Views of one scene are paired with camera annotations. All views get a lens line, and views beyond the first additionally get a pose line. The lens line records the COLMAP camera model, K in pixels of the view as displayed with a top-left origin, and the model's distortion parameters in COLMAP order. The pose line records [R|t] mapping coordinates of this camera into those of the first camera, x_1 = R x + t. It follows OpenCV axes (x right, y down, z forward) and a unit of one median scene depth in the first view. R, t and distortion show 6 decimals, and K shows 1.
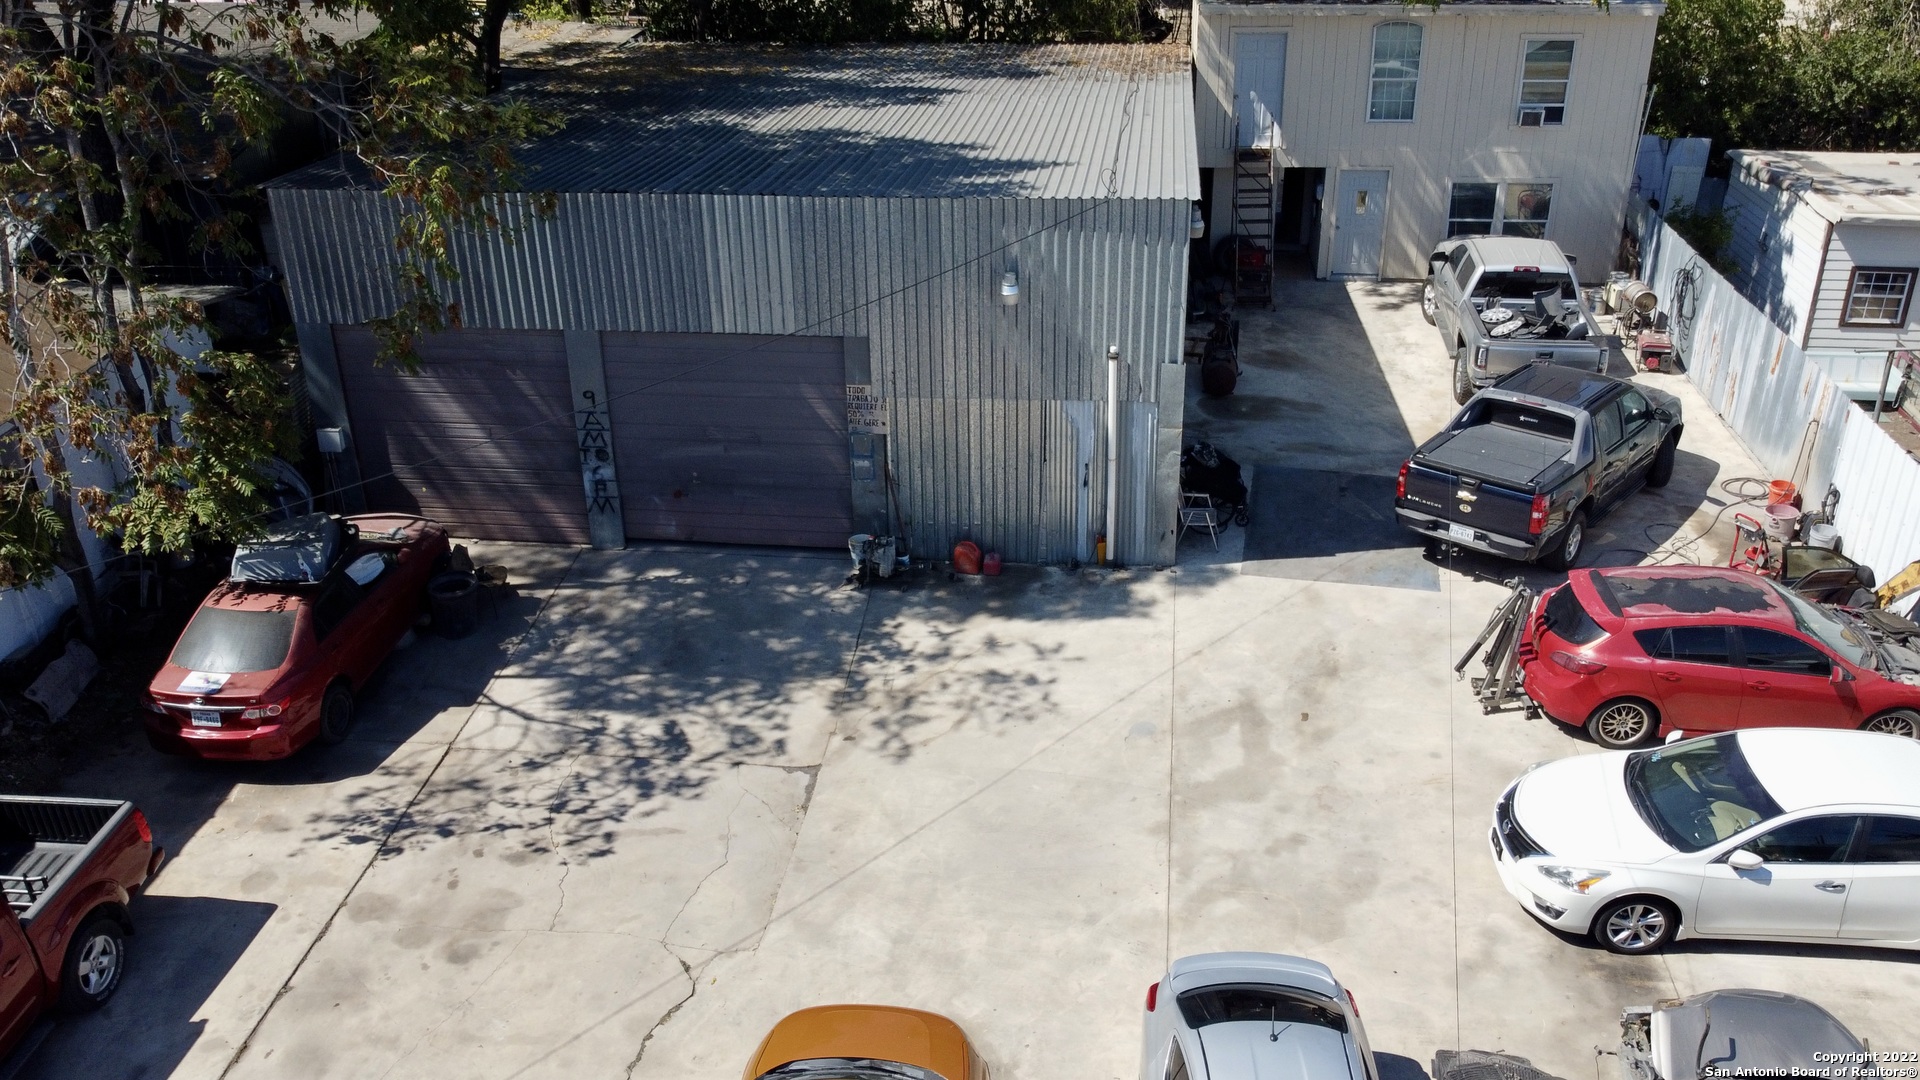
lens RADIAL K [[1595.8, 0, 960.0], [0, 1595.8, 540.0], [0, 0, 1]] dist [0.000381, -0.001280]
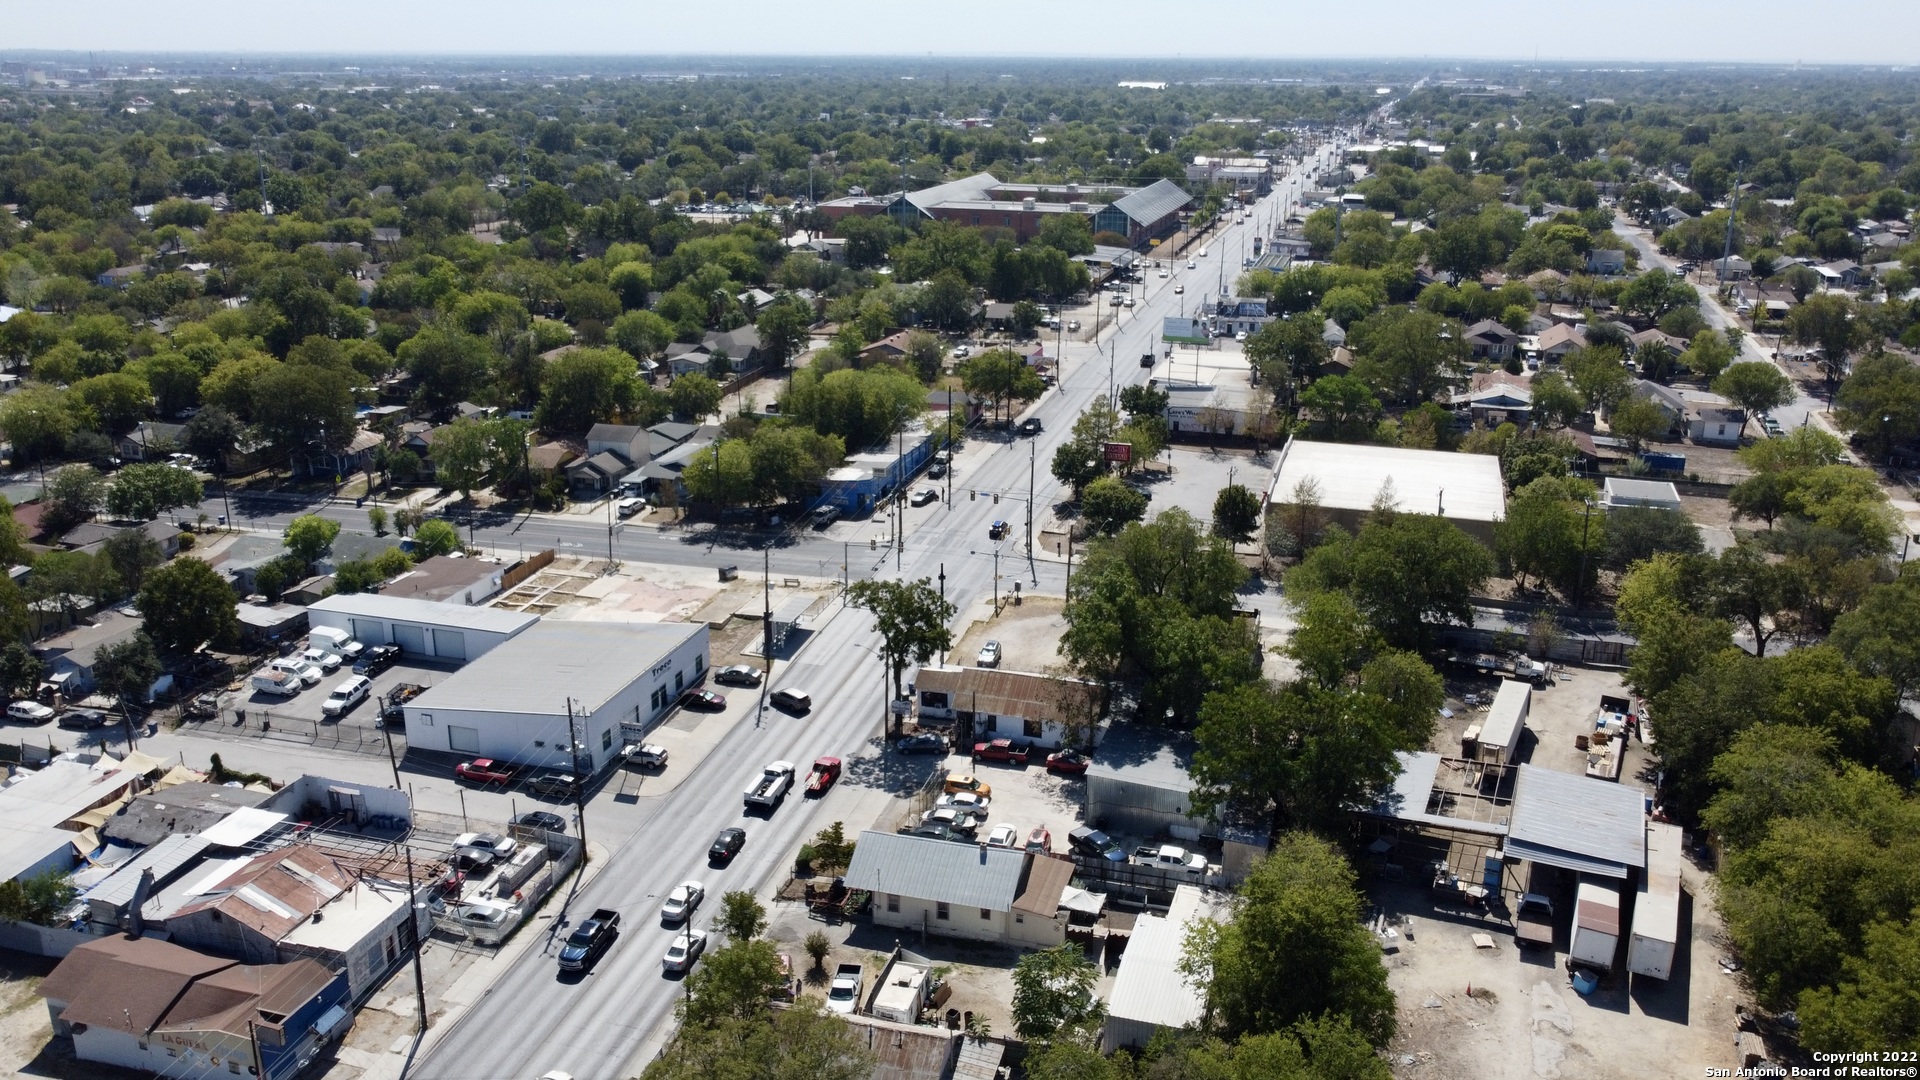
lens RADIAL K [[1463.4, 0, 972.3], [0, 1463.4, 548.6], [0, 0, 1]] dist [-0.012664, -0.007117]
pose [[-0.160618, 0.316411, -0.934926, 5.695317], [-0.449248, 0.819982, 0.354690, -2.951677], [0.878850, 0.476984, 0.010443, -0.026583]]
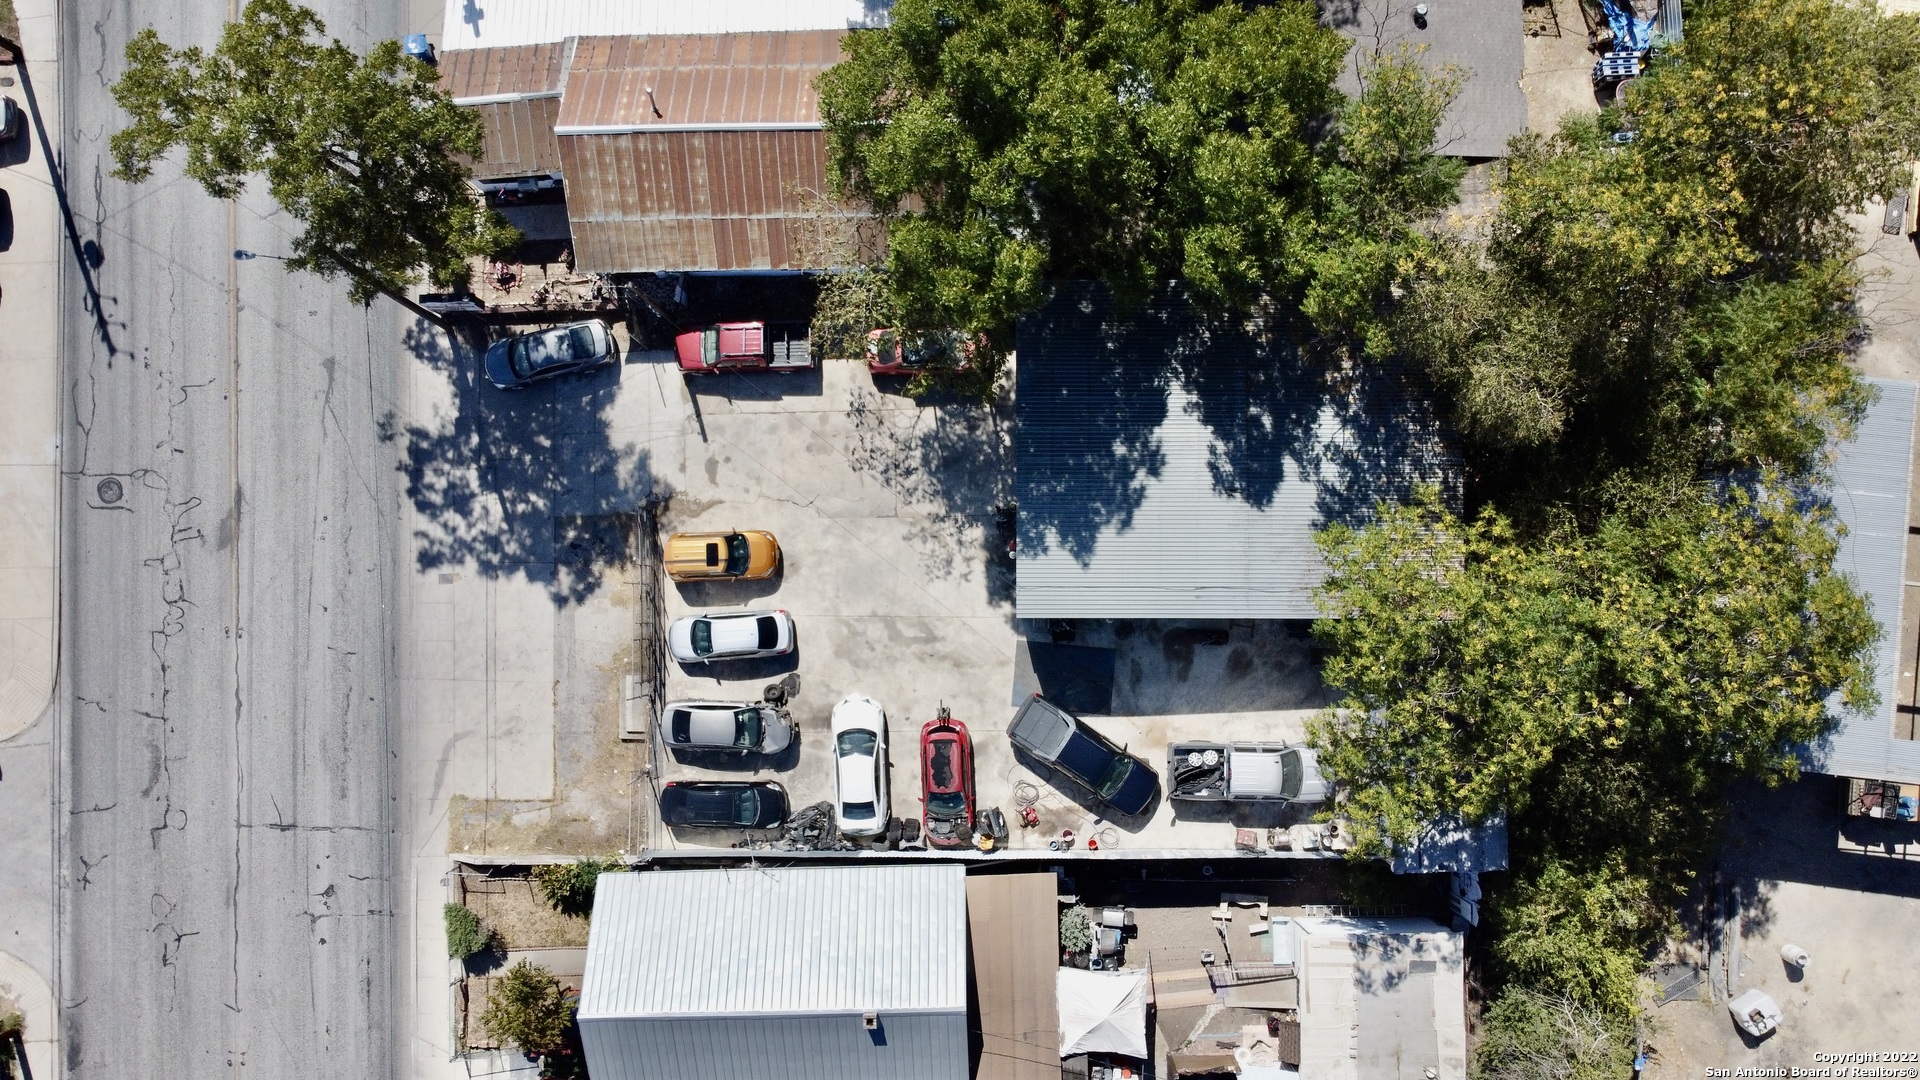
lens RADIAL K [[1463.4, 0, 972.3], [0, 1463.4, 548.6], [0, 0, 1]] dist [-0.012664, -0.007117]
pose [[0.125425, 0.989969, -0.065034, 0.177969], [-0.418090, 0.112189, 0.901451, -2.401648], [0.899705, -0.085875, 0.427967, -0.201388]]
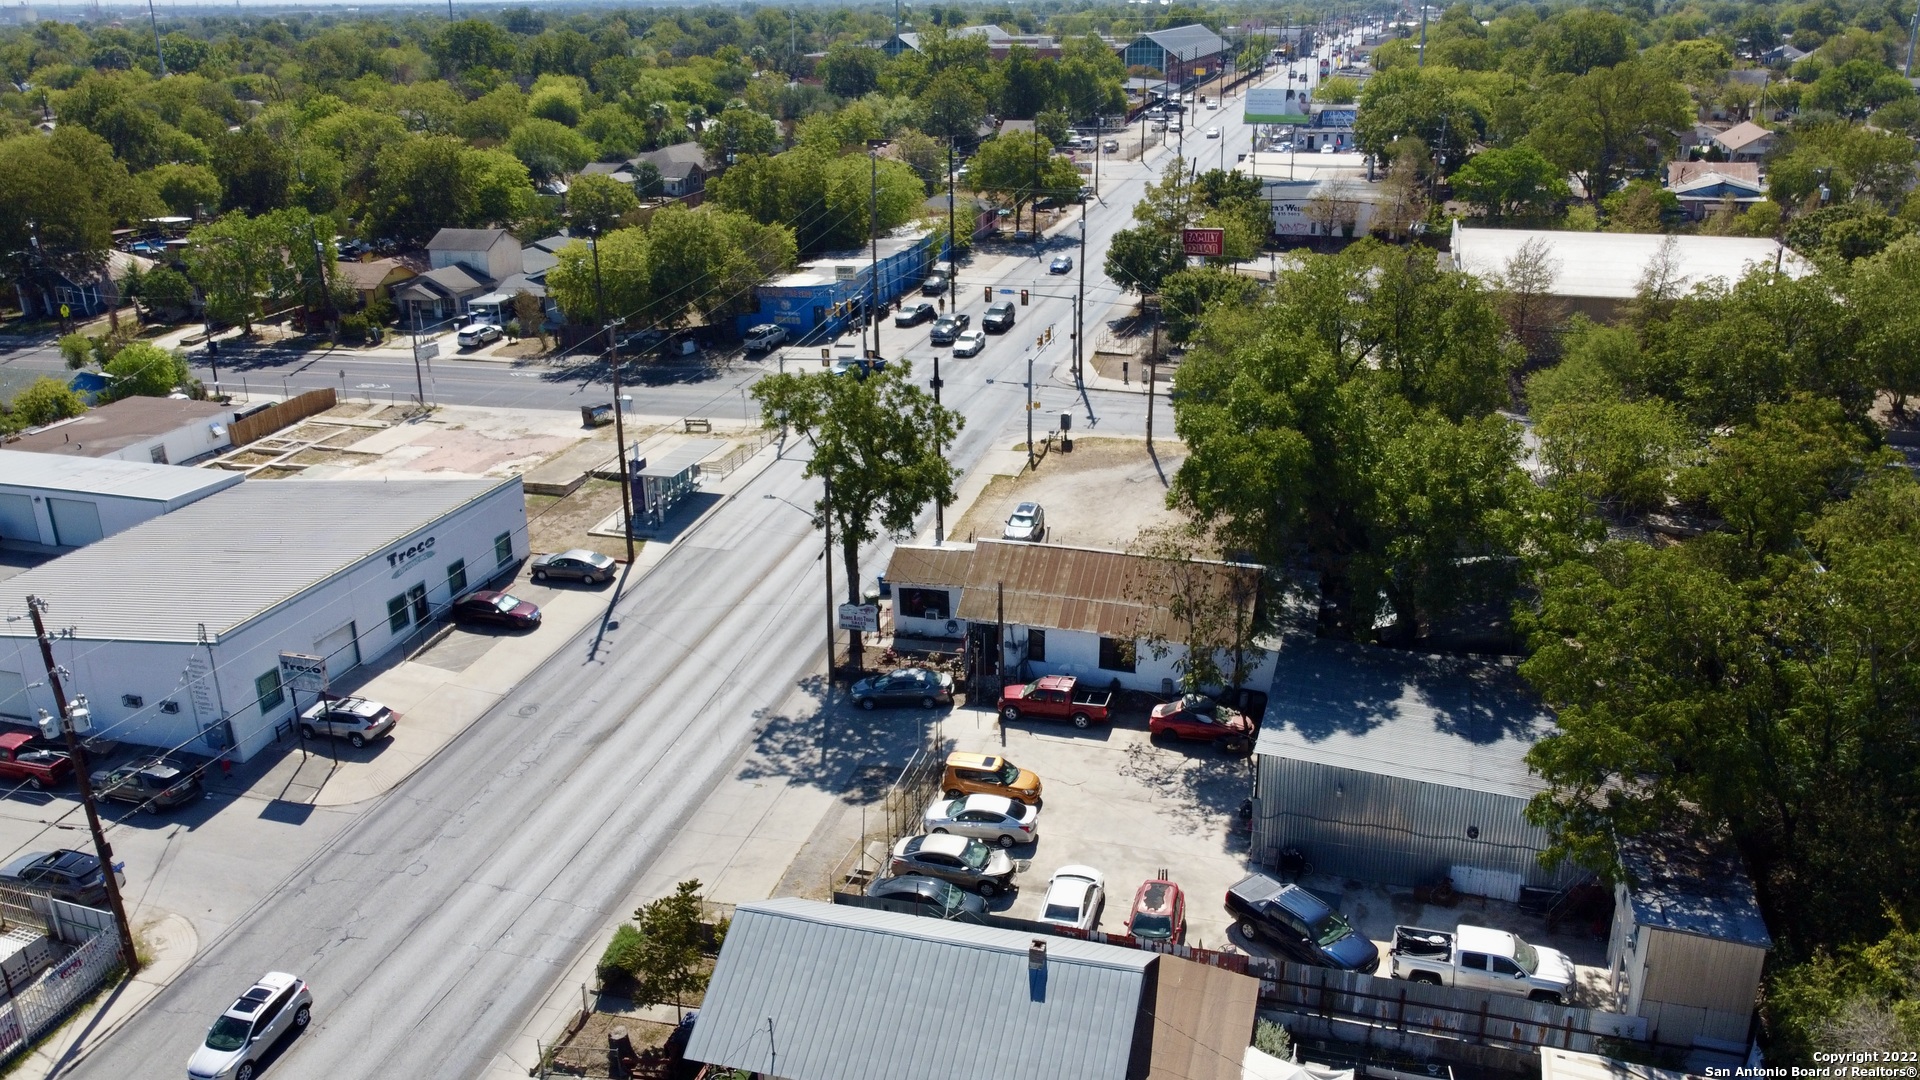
lens RADIAL K [[1463.4, 0, 972.3], [0, 1463.4, 548.6], [0, 0, 1]] dist [-0.012664, -0.007117]
pose [[-0.162815, 0.363548, -0.917237, 2.618234], [-0.432344, 0.809351, 0.397531, -1.371286], [0.886888, 0.461286, 0.025403, 0.189122]]
